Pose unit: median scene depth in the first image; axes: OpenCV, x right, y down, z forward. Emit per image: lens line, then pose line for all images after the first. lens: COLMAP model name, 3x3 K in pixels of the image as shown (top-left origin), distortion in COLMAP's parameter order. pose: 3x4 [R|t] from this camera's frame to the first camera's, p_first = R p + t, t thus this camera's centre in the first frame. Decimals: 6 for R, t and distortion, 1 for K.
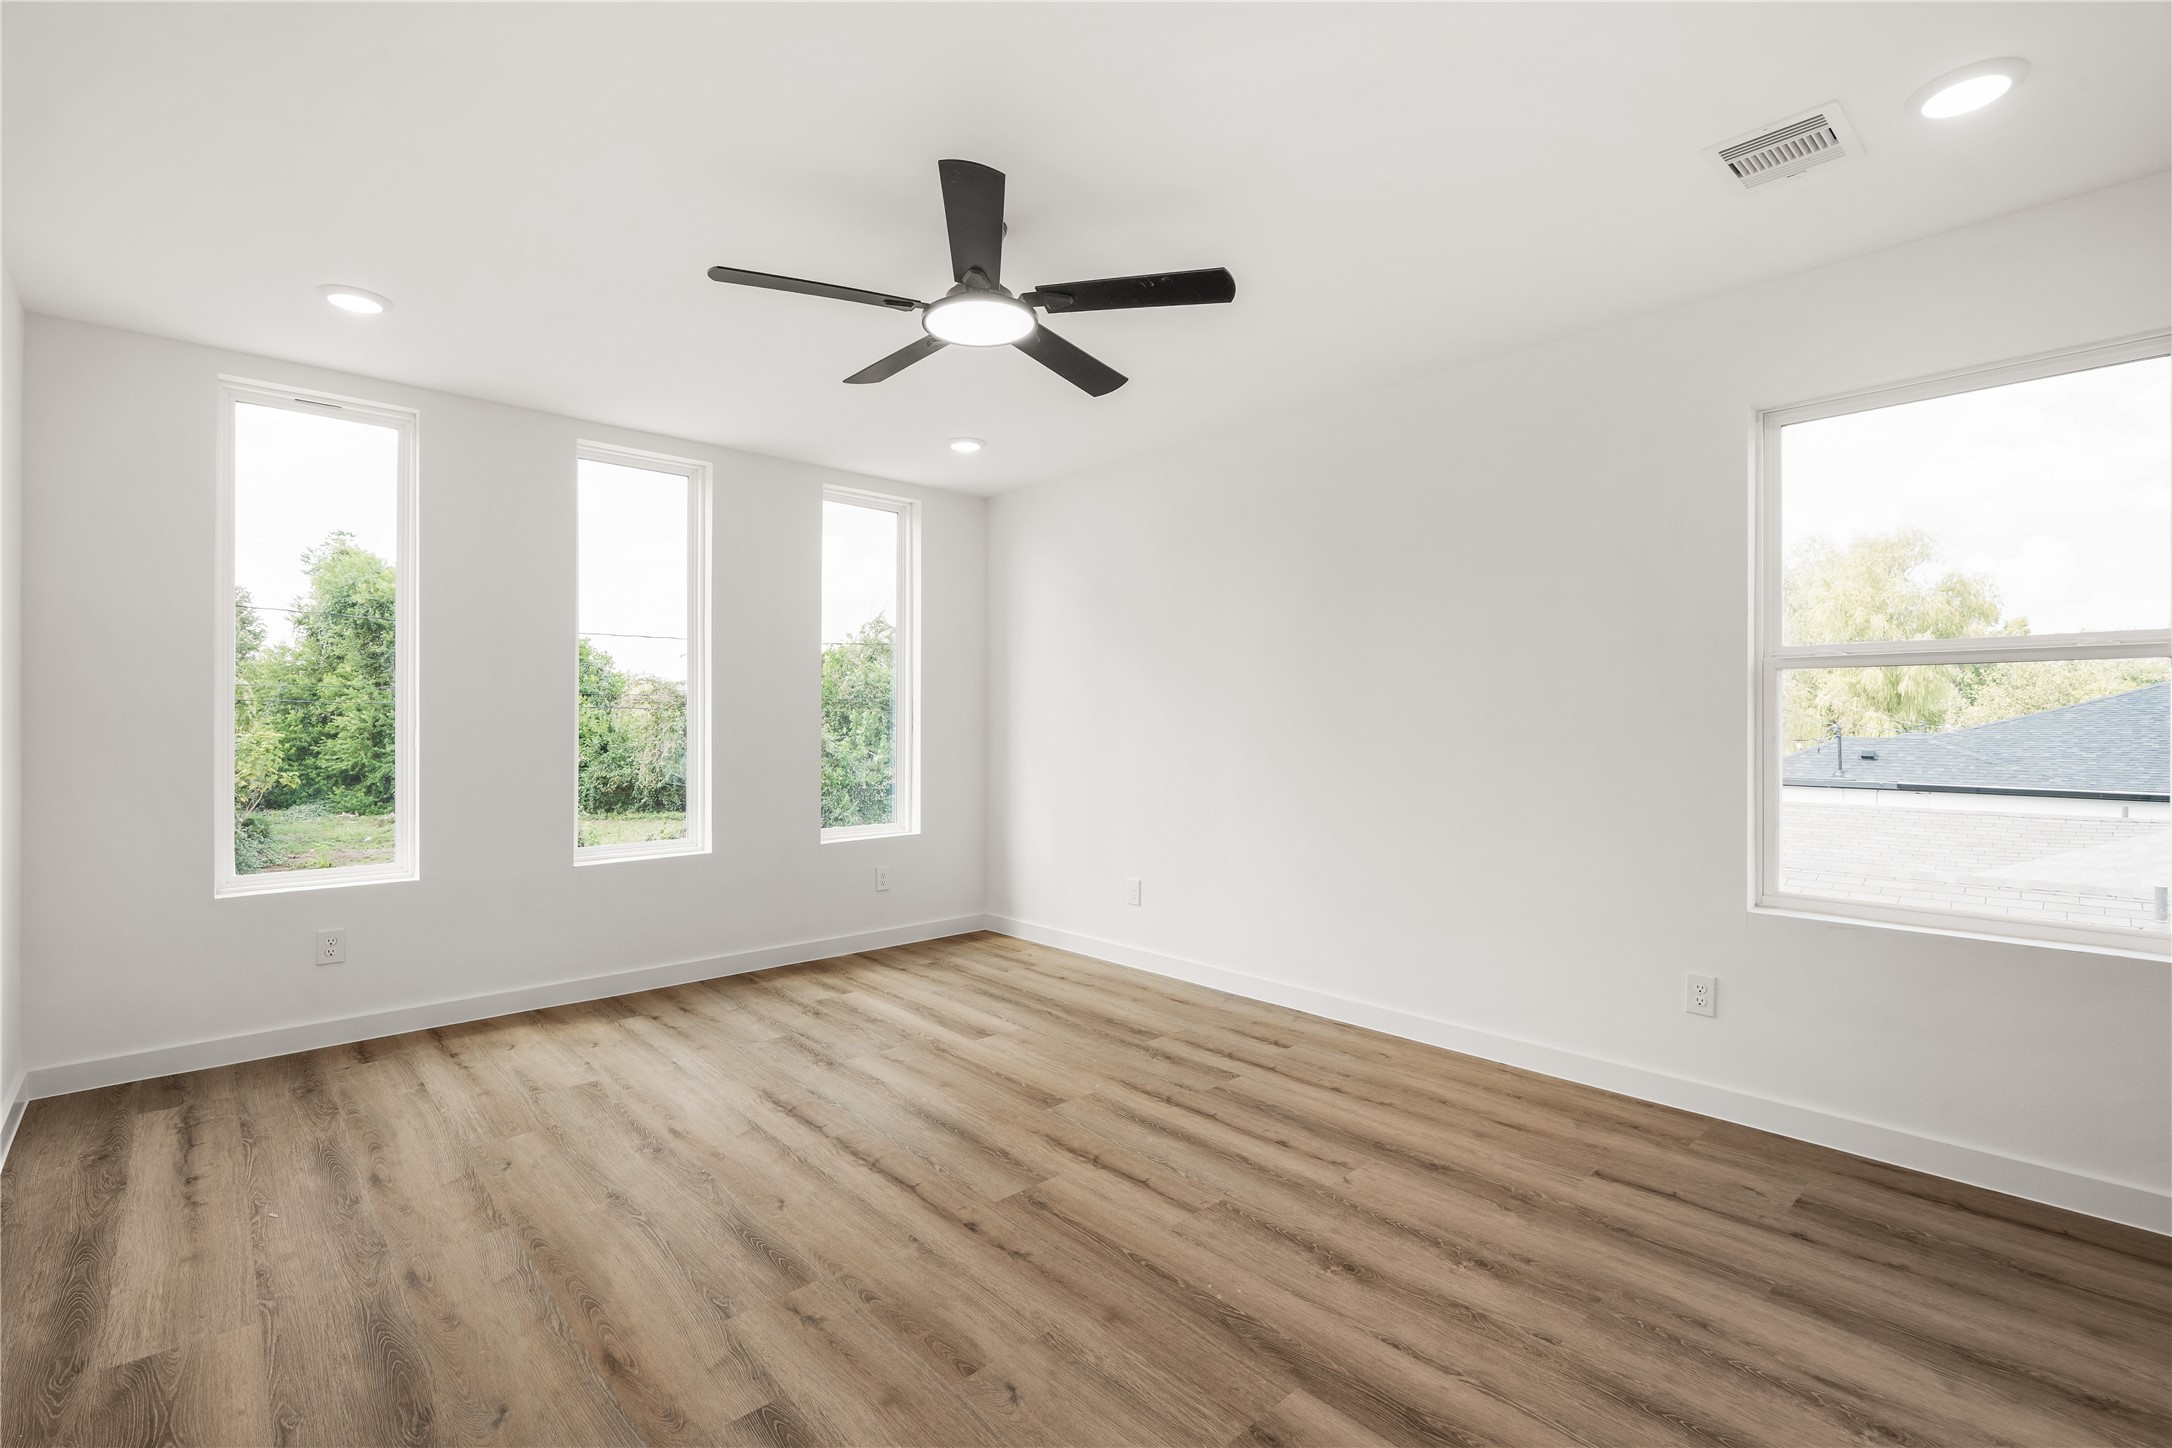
lens RADIAL K [[974.8, 0, 1084.5], [0, 974.8, 720.7], [0, 0, 1]] dist [-0.005806, 0.000425]
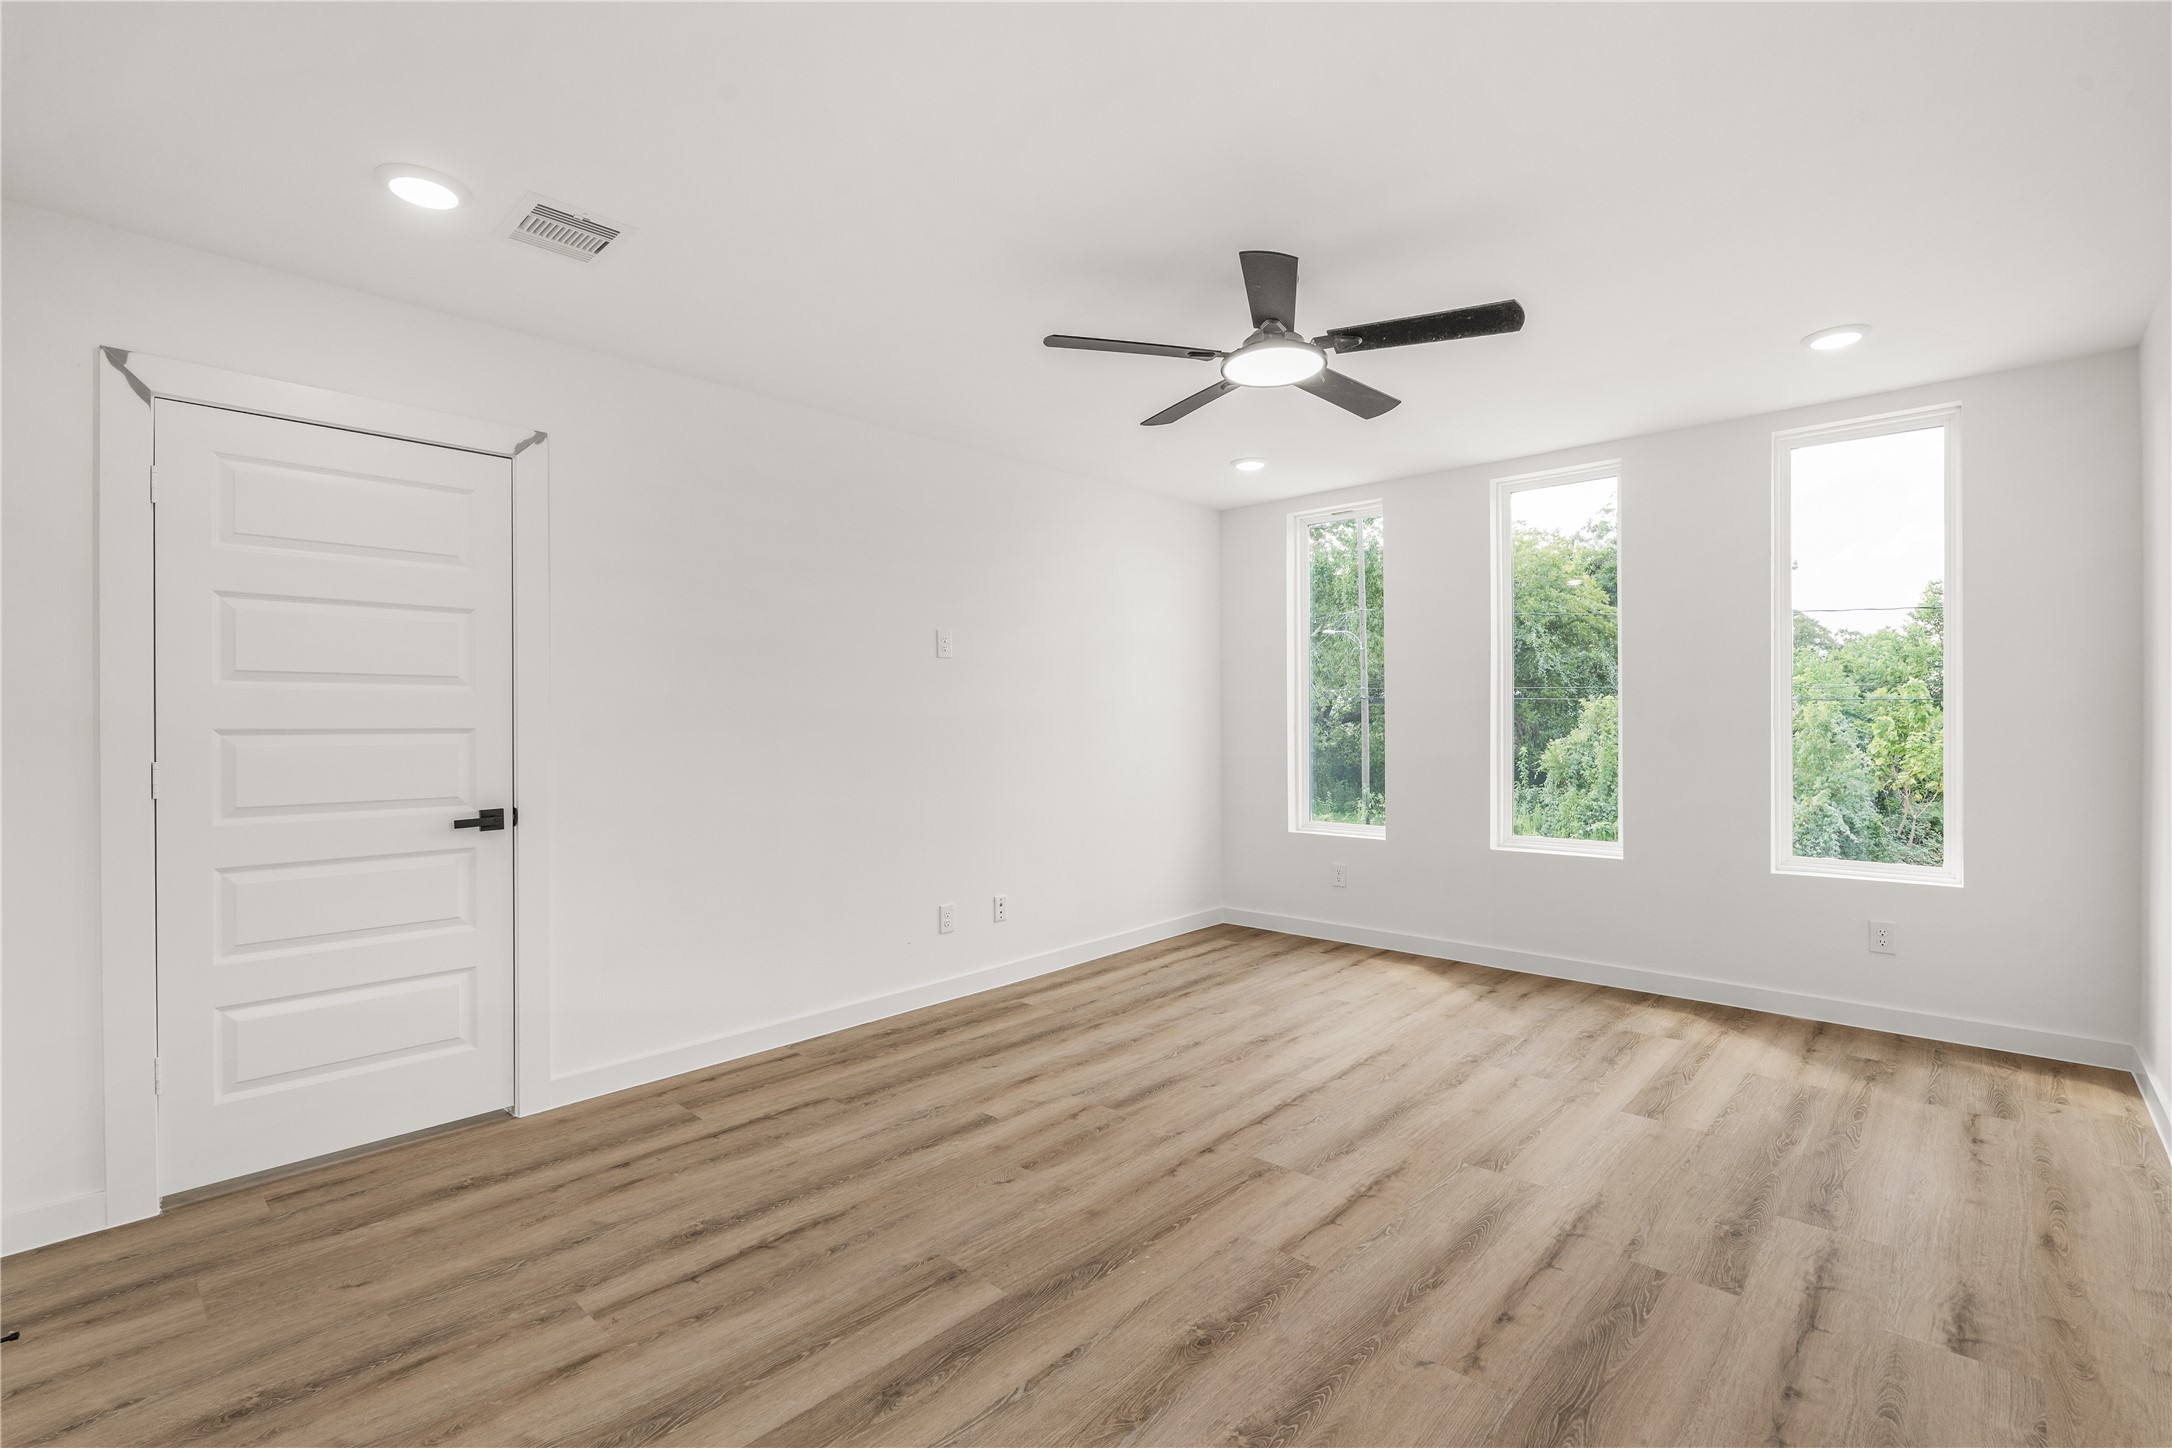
lens RADIAL K [[974.8, 0, 1084.5], [0, 974.8, 720.7], [0, 0, 1]] dist [-0.005806, 0.000425]
pose [[0.074437, -0.003012, -0.997221, 0.965863], [0.004291, 0.999987, -0.002700, -0.005223], [0.997216, -0.004078, 0.074449, 0.690622]]
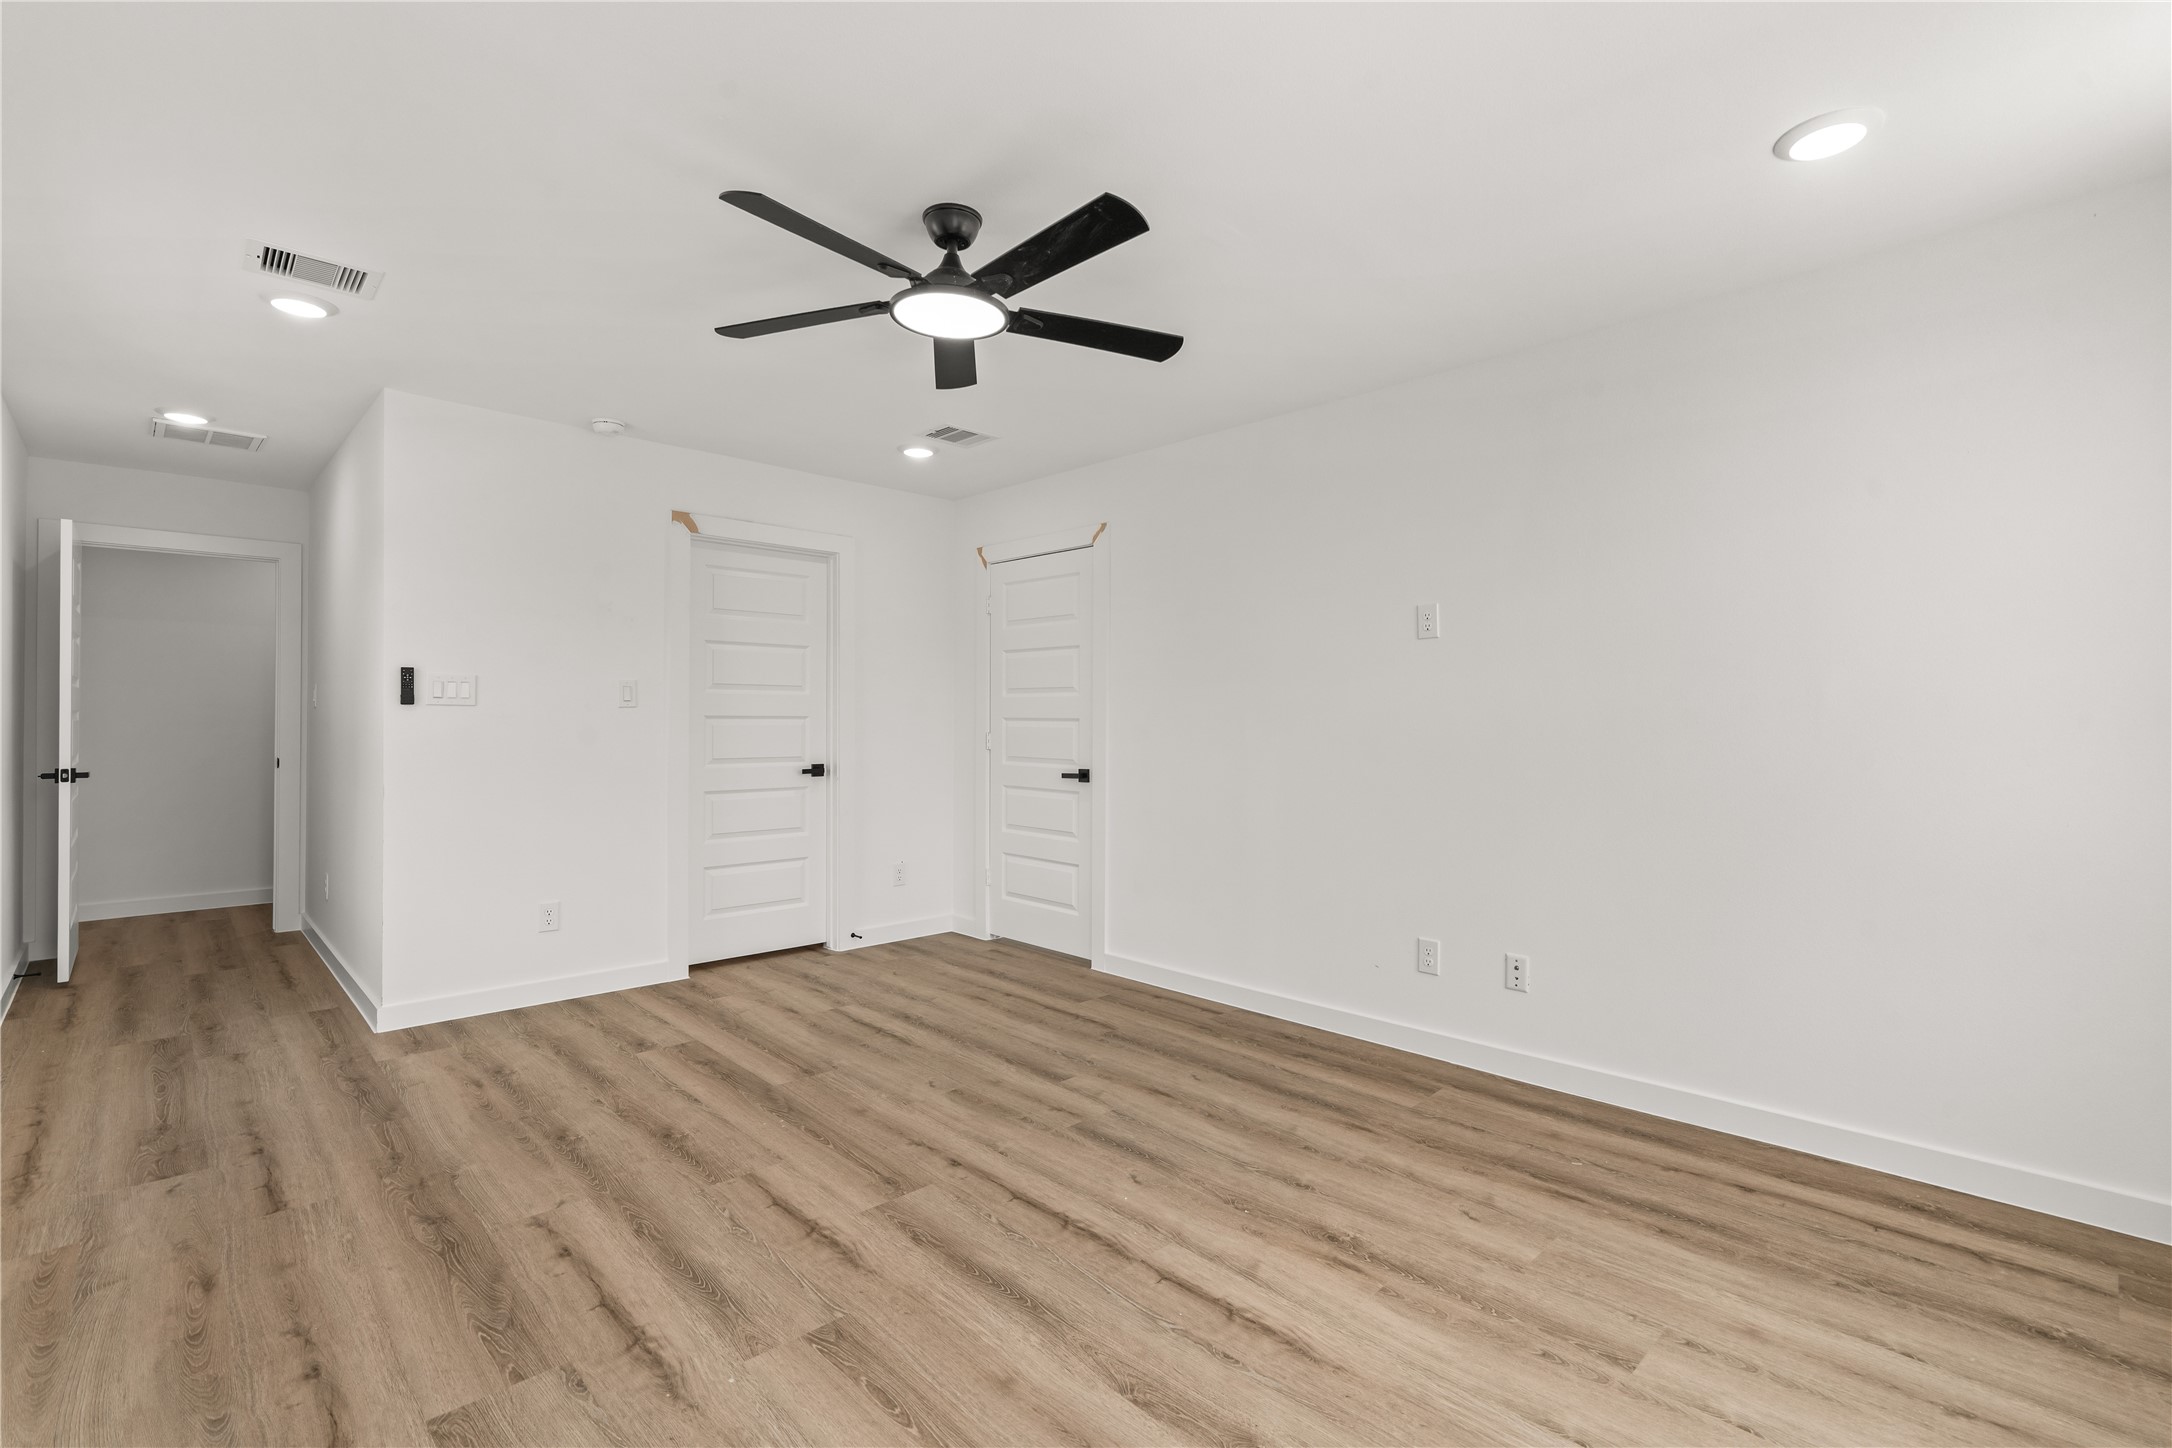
lens RADIAL K [[974.8, 0, 1084.5], [0, 974.8, 720.7], [0, 0, 1]] dist [-0.005806, 0.000425]
pose [[-0.999725, -0.003557, -0.023185, -0.217699], [-0.003653, 0.999985, 0.004108, -0.006108], [0.023170, 0.004191, -0.999723, 1.945320]]
